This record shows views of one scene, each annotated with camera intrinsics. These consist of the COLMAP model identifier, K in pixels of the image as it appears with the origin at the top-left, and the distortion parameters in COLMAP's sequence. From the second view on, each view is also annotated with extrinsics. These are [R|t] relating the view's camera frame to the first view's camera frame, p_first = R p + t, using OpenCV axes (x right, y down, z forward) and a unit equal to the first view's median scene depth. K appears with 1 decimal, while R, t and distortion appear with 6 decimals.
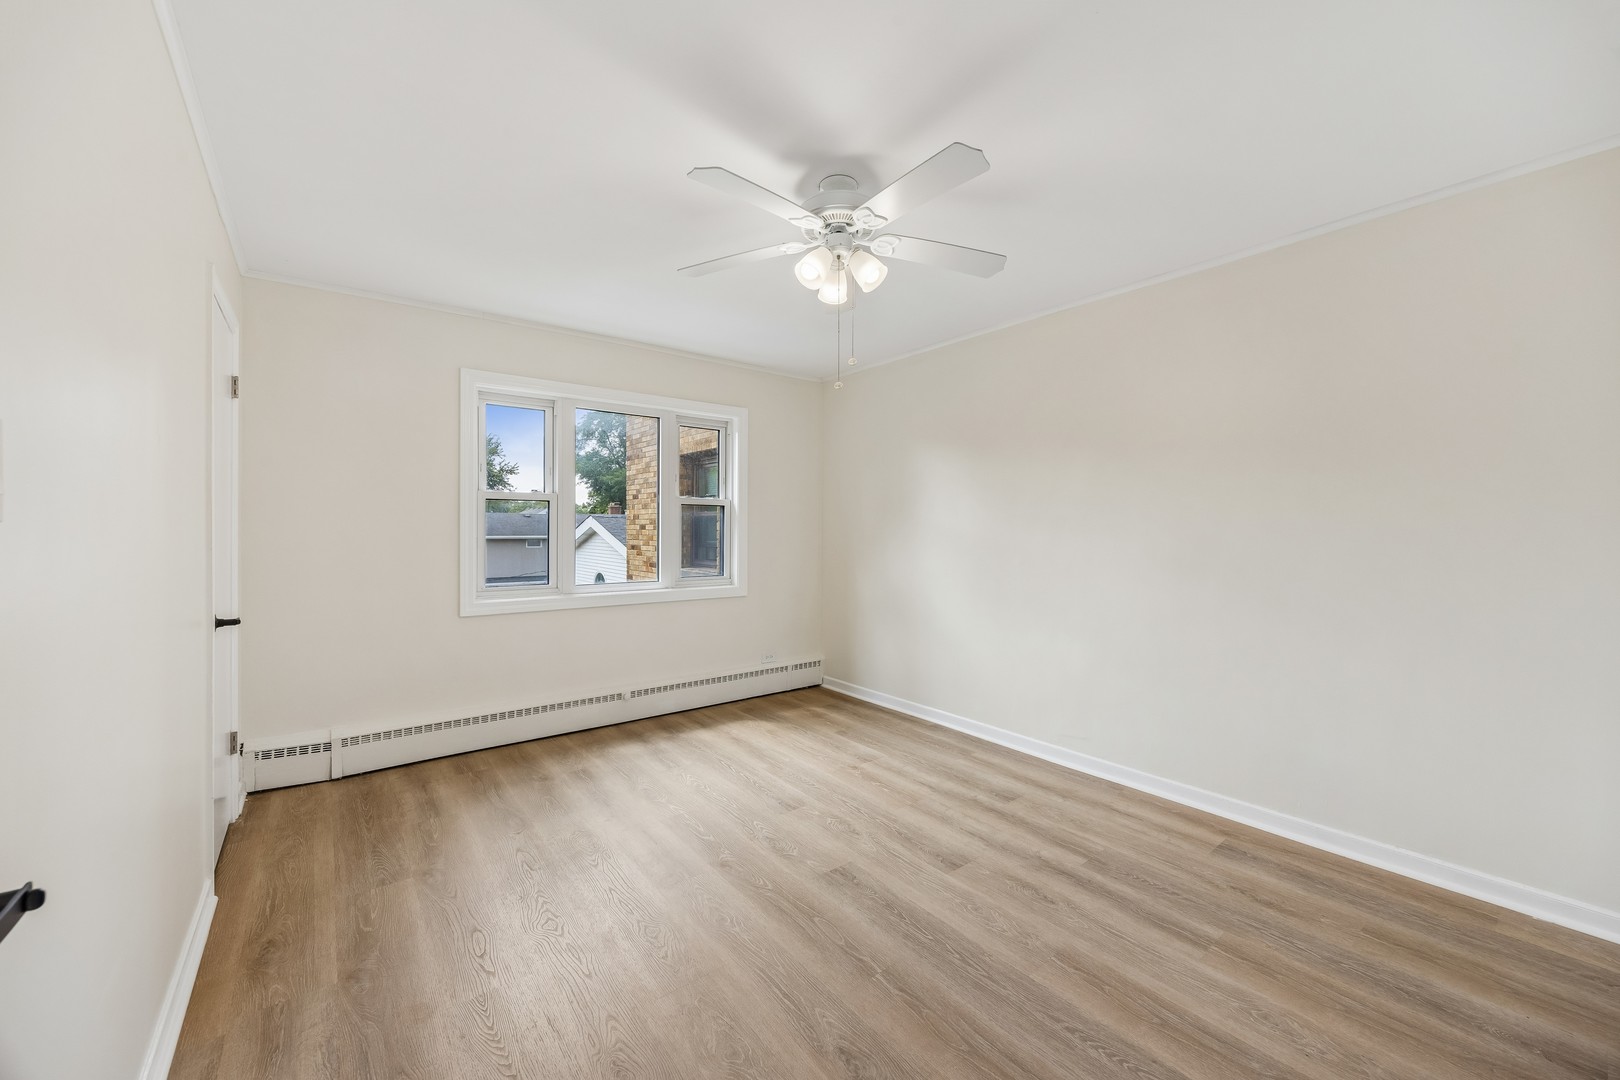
lens RADIAL K [[619.0, 0, 803.8], [0, 619.0, 532.6], [0, 0, 1]] dist [-0.001310, 0.000348]
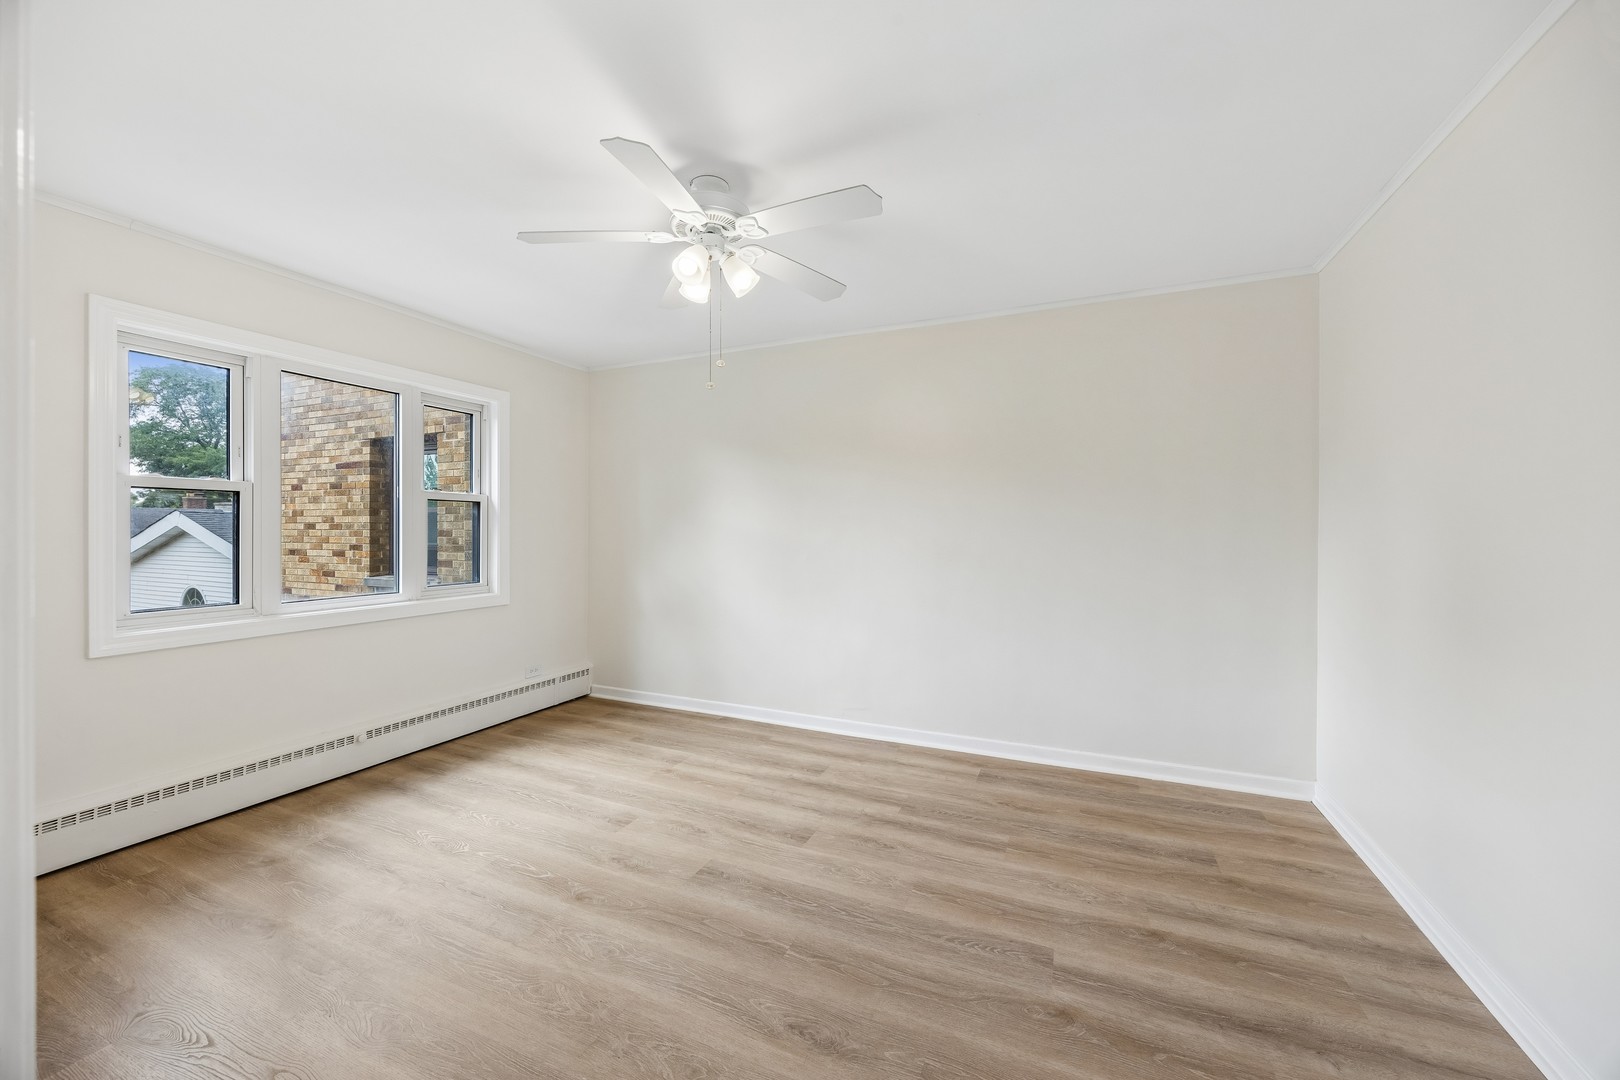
lens RADIAL K [[619.0, 0, 803.8], [0, 619.0, 532.6], [0, 0, 1]] dist [-0.001310, 0.000348]
pose [[0.880969, -0.004353, 0.473154, -0.239913], [0.003662, 0.999990, 0.002381, -0.001356], [-0.473160, -0.000365, 0.880977, 0.038440]]
